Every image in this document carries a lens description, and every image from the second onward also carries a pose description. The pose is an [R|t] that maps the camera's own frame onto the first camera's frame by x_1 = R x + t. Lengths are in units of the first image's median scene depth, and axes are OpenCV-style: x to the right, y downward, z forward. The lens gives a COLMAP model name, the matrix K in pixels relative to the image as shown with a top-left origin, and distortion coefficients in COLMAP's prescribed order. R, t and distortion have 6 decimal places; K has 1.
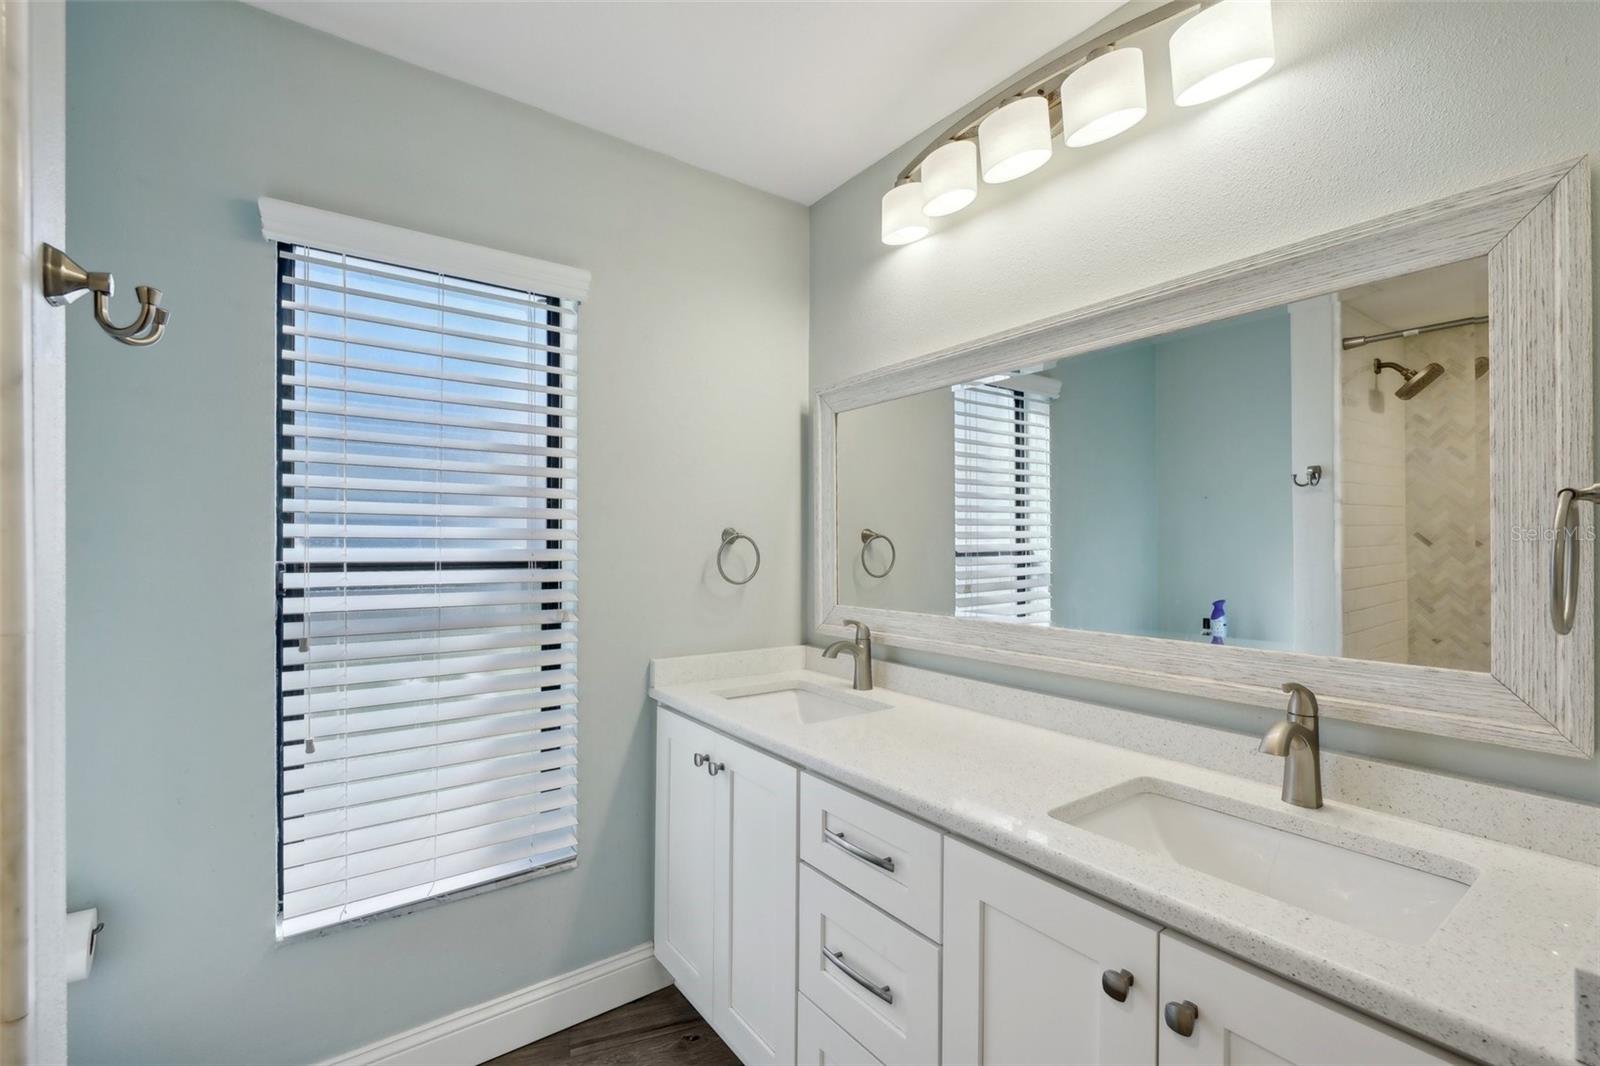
lens RADIAL K [[696.2, 0, 800.3], [0, 696.2, 542.7], [0, 0, 1]] dist [-0.000383, 0.000076]
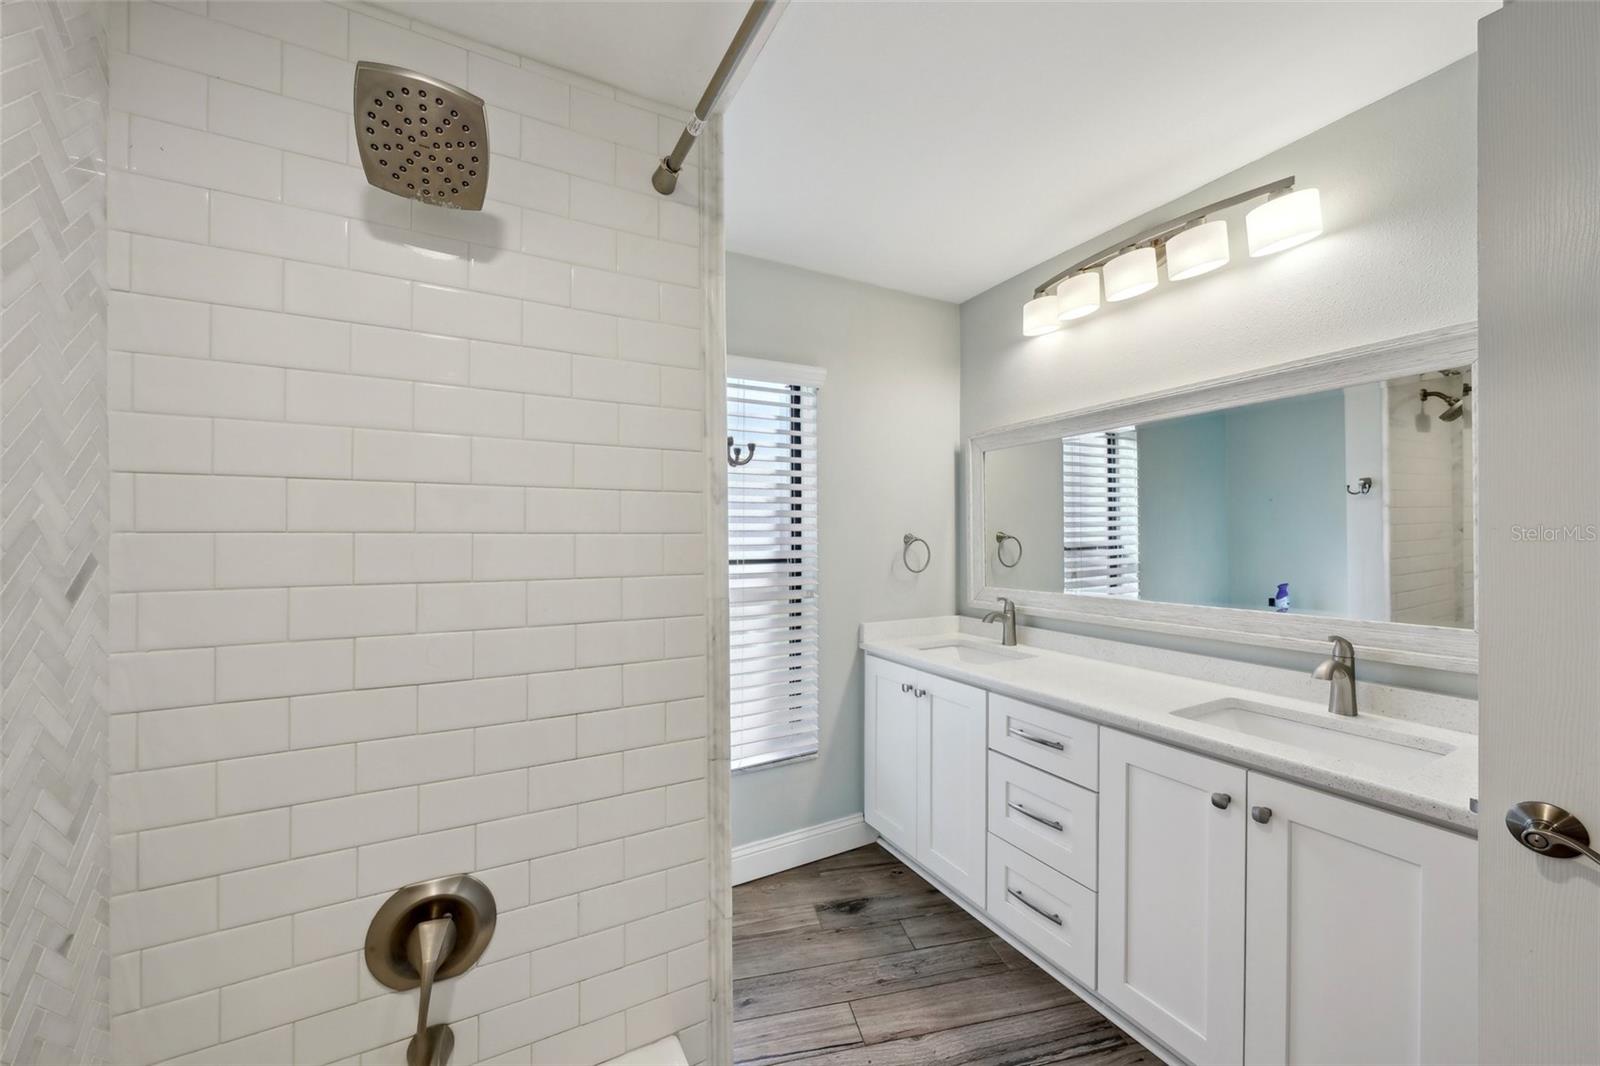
lens RADIAL K [[592.8, 0, 795.8], [0, 592.8, 540.7], [0, 0, 1]] dist [-0.001199, -0.000279]
pose [[0.989335, -0.010021, -0.145312, -0.178352], [0.011491, 0.999891, 0.009276, -0.023818], [0.145204, -0.010847, 0.989342, -0.293268]]
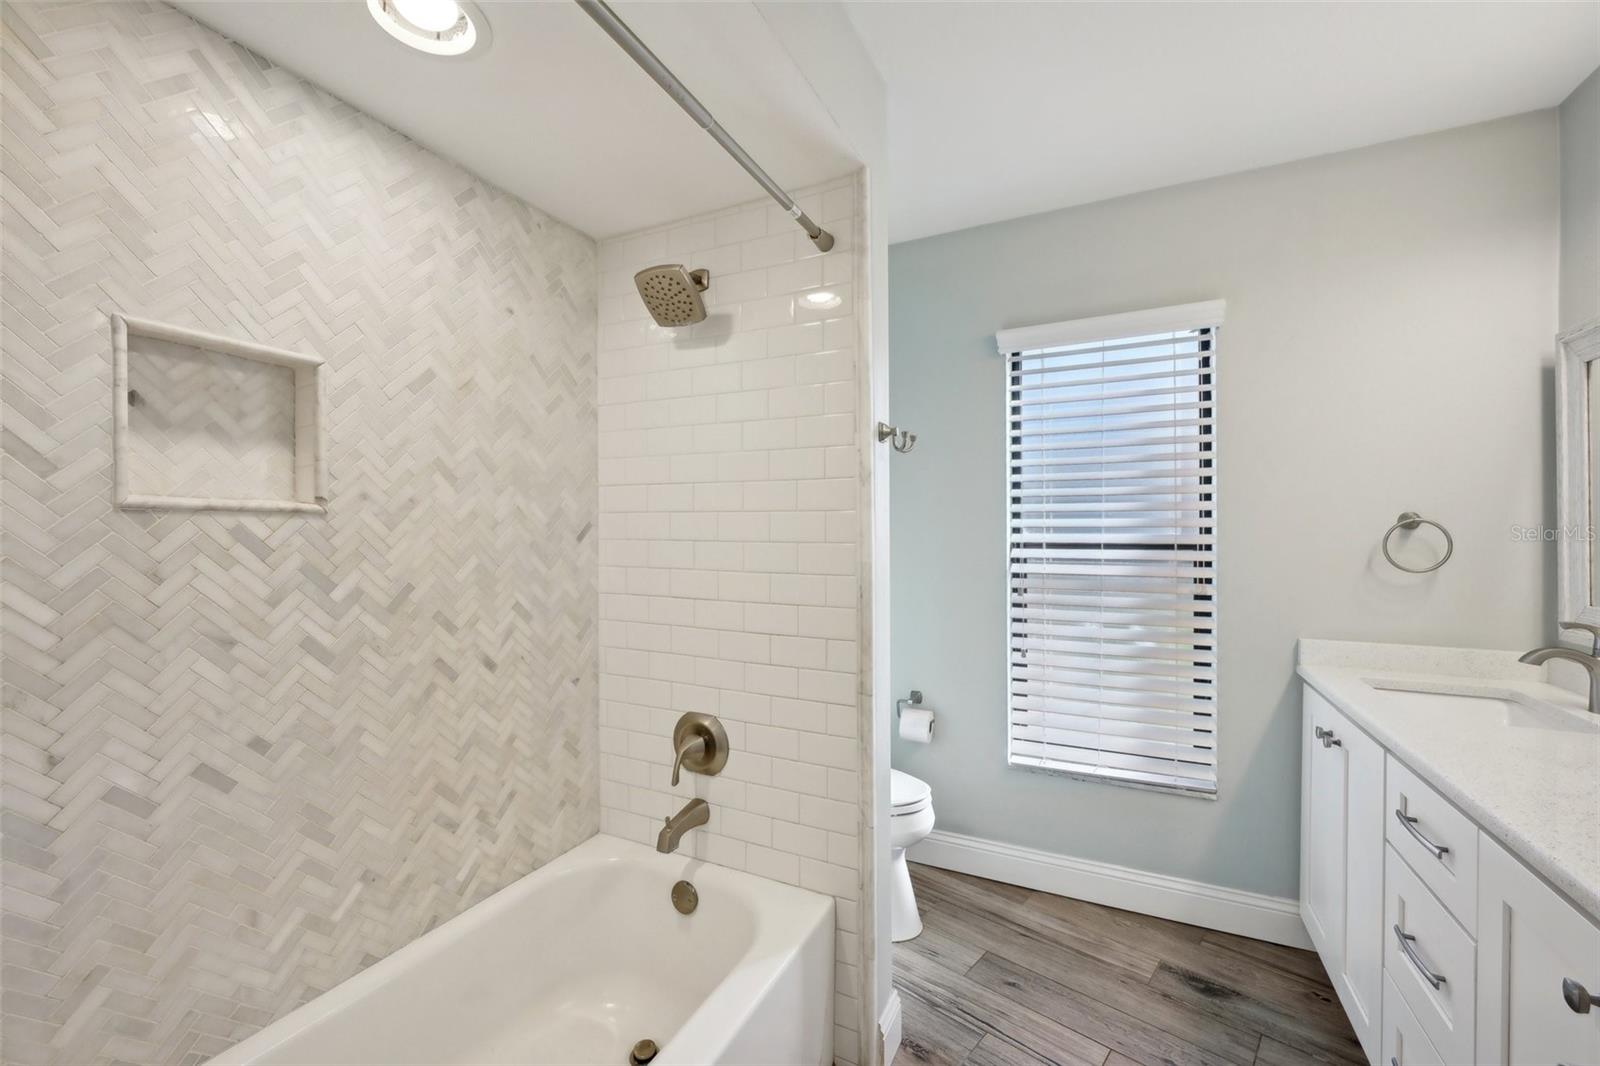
lens RADIAL K [[653.7, 0, 794.7], [0, 653.7, 537.2], [0, 0, 1]] dist [-0.000028, 0.000002]
pose [[0.458594, 0.004849, -0.888632, 0.346700], [0.005621, 0.999949, 0.008357, 0.000385], [0.888628, -0.008828, 0.458544, -0.157399]]
